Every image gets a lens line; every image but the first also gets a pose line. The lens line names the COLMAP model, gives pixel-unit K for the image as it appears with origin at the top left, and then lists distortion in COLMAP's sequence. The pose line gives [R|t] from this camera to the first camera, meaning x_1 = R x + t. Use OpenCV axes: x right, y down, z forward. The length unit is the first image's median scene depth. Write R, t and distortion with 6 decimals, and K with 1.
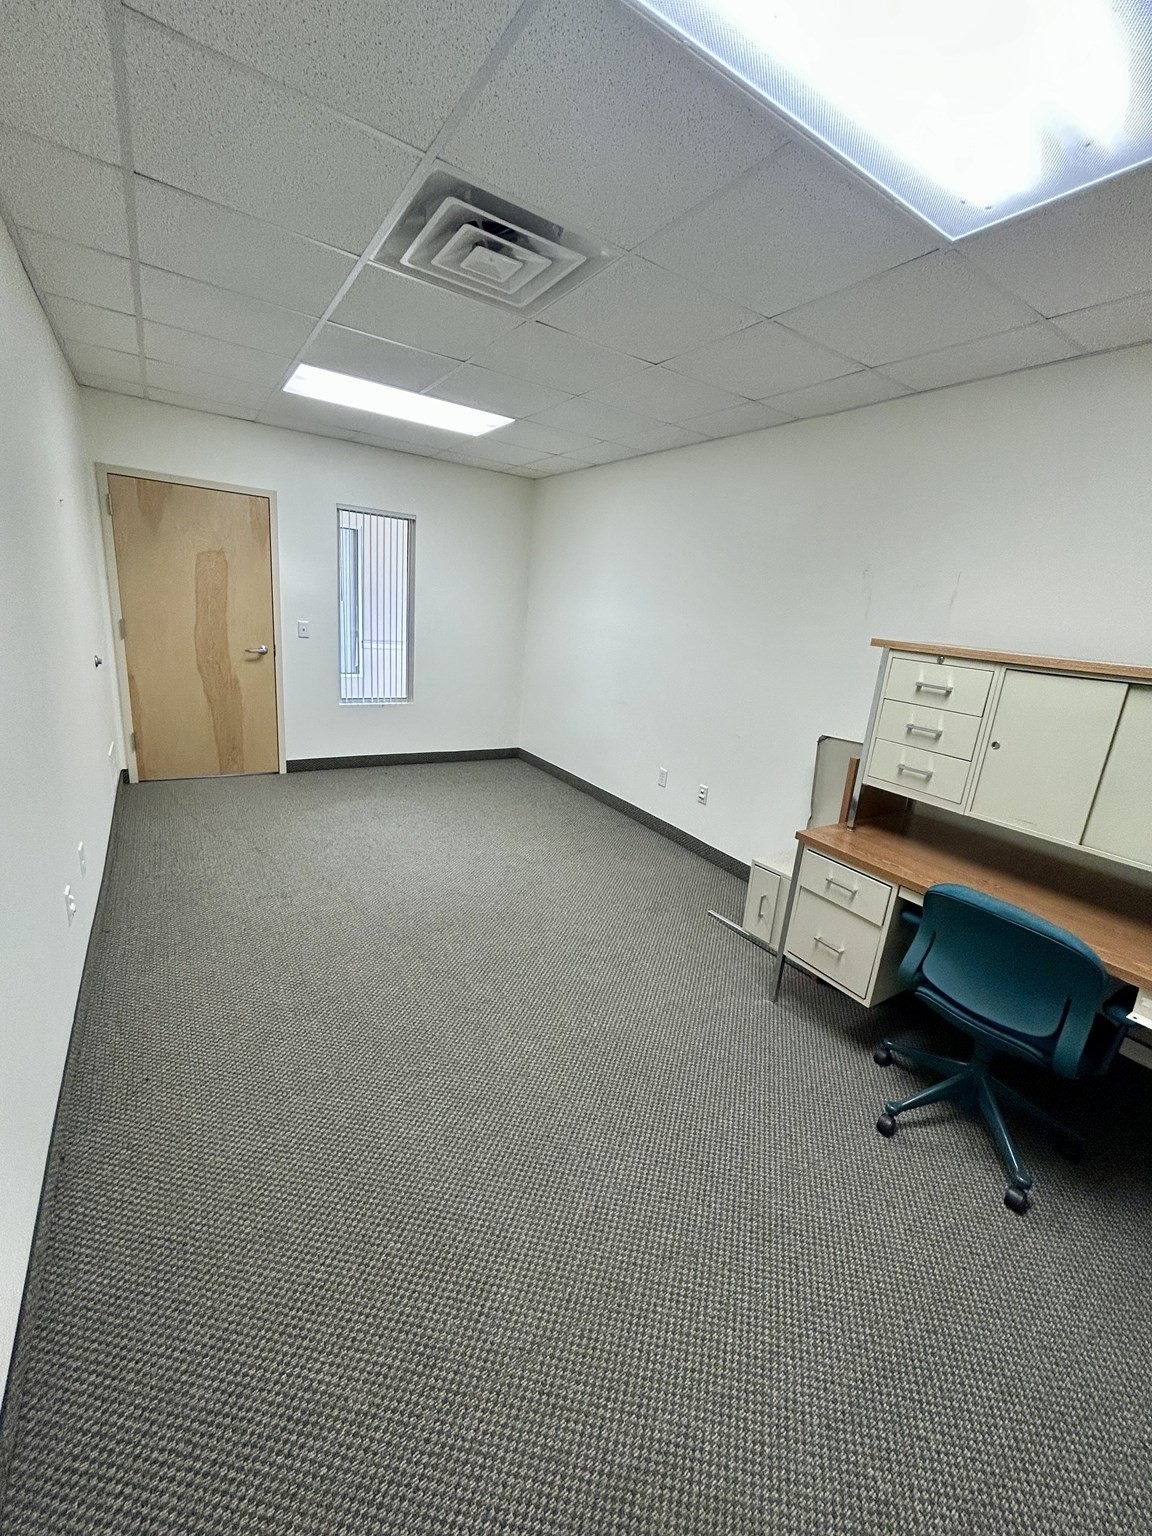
lens RADIAL K [[618.3, 0, 578.7], [0, 618.3, 769.3], [0, 0, 1]] dist [0.000532, 0.000049]
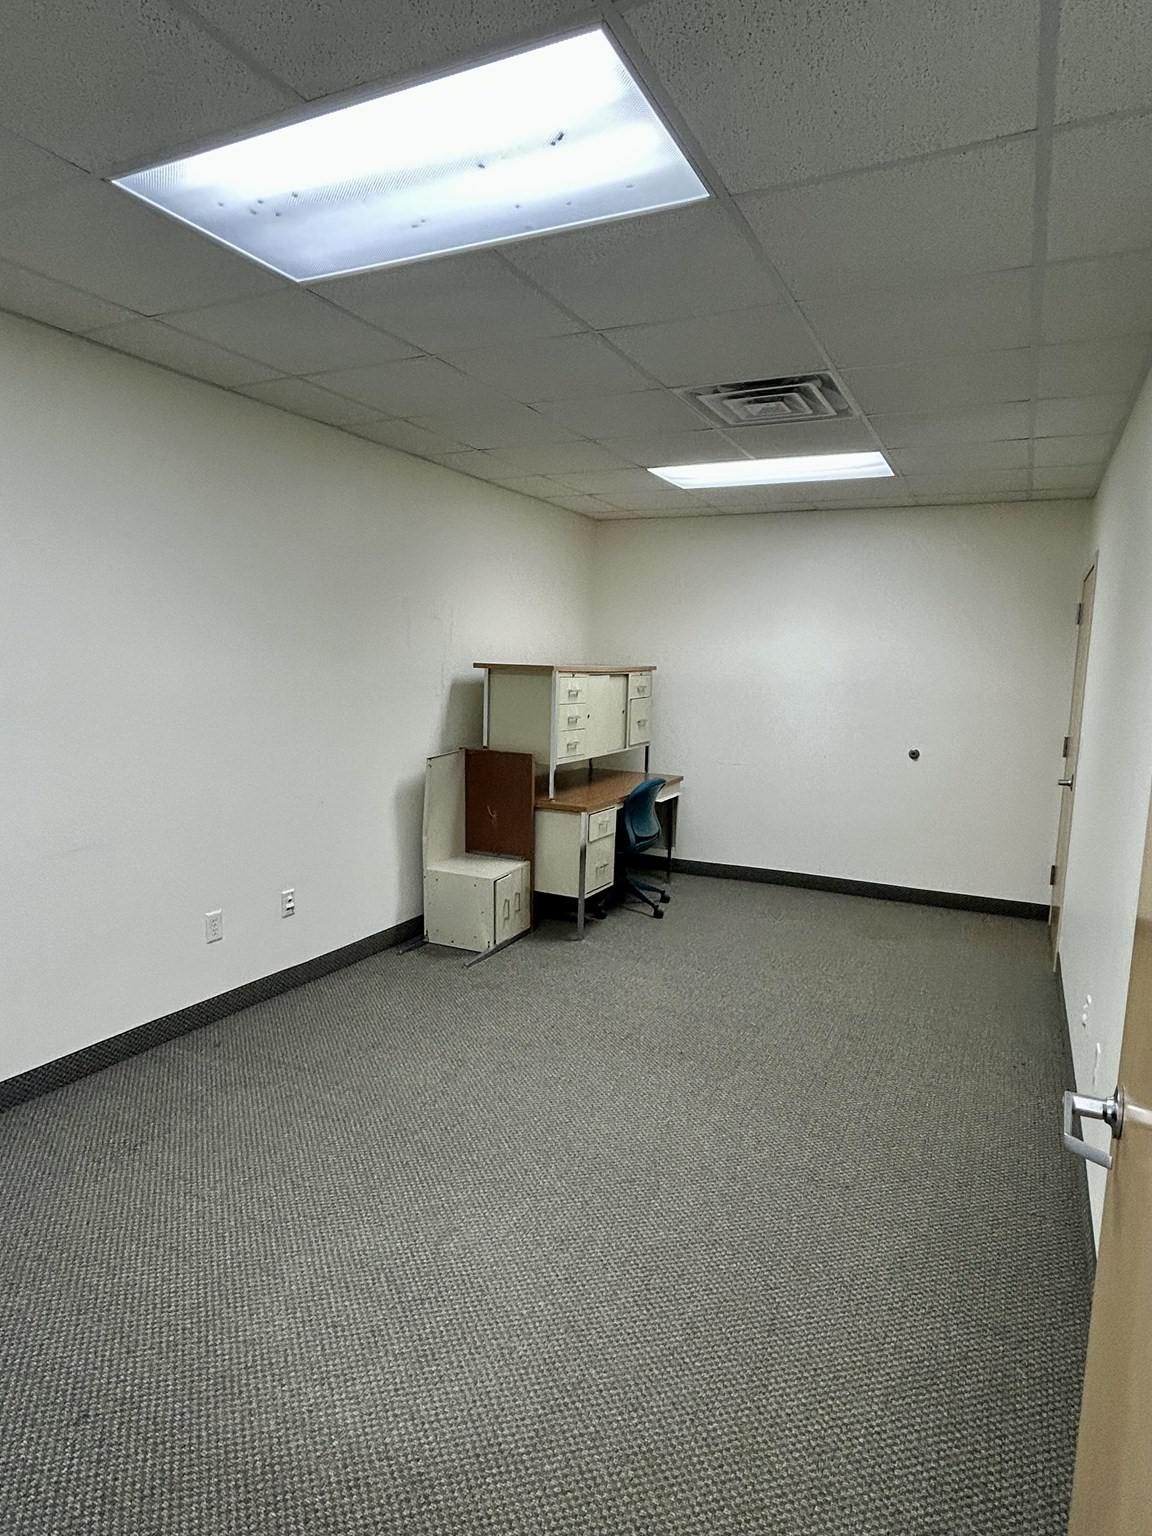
lens RADIAL K [[904.1, 0, 576.0], [0, 904.1, 768.0], [0, 0, 1]] dist [-0.002872, -0.000929]
pose [[-0.509386, -0.212120, 0.833985, -0.971129], [0.147141, 0.933402, 0.327278, -0.481608], [-0.847865, 0.289424, -0.444250, 1.407310]]
